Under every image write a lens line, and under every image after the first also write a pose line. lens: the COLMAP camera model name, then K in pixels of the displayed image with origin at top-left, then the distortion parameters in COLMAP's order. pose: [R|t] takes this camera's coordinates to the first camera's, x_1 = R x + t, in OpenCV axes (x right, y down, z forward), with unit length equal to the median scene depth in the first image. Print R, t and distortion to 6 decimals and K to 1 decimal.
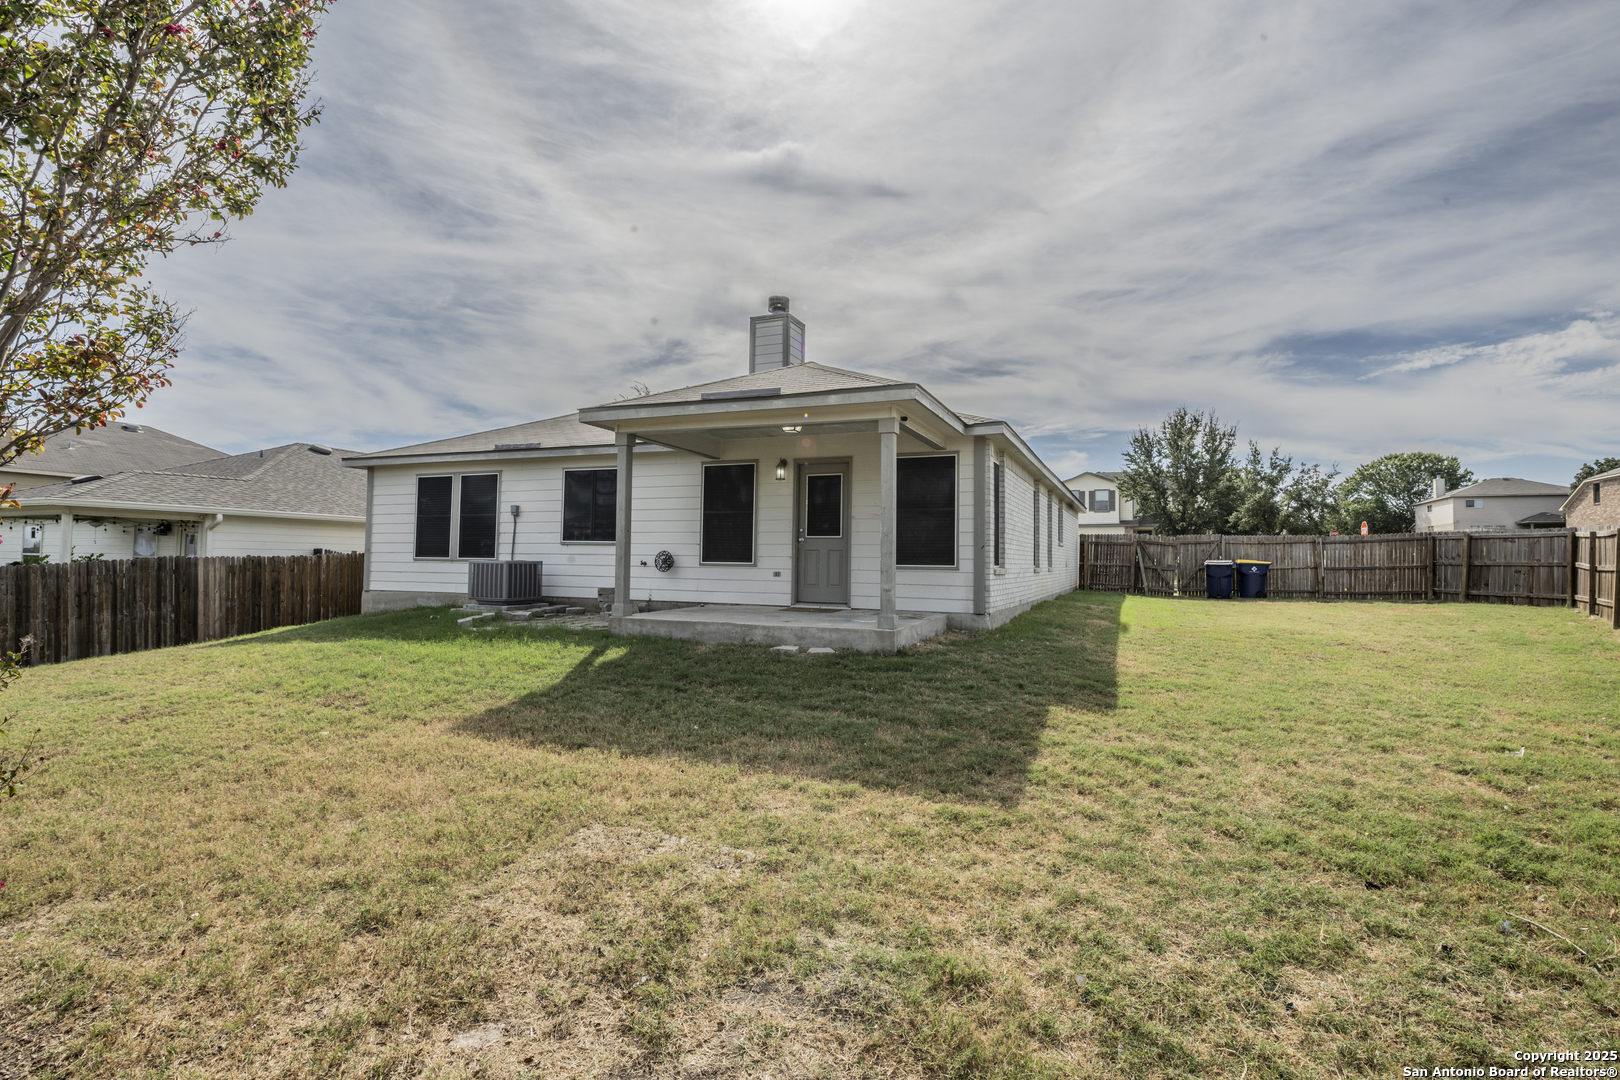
lens RADIAL K [[823.1, 0, 810.0], [0, 823.1, 540.0], [0, 0, 1]] dist [0.000817, -0.000118]
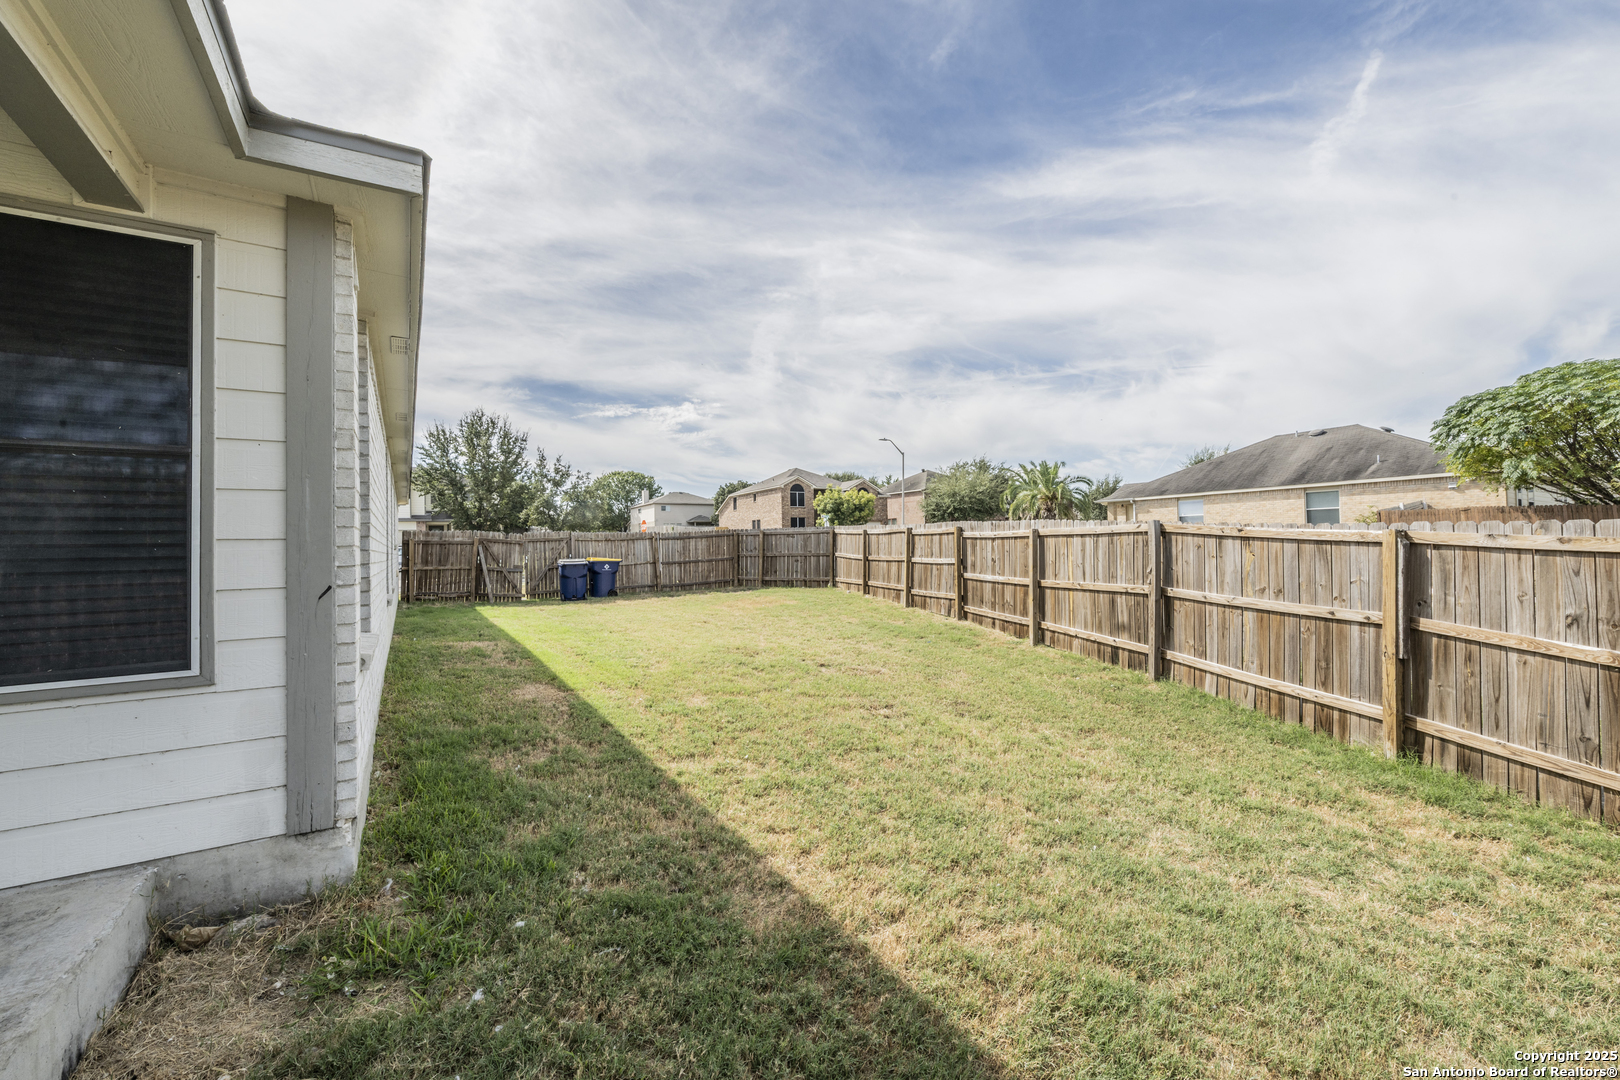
lens RADIAL K [[642.9, 0, 811.2], [0, 642.9, 549.6], [0, 0, 1]] dist [0.001689, -0.000074]
pose [[0.579420, -0.025179, 0.814640, 0.027976], [0.004109, 0.999600, 0.027974, -0.002814], [-0.815019, -0.012861, 0.579292, 0.175092]]
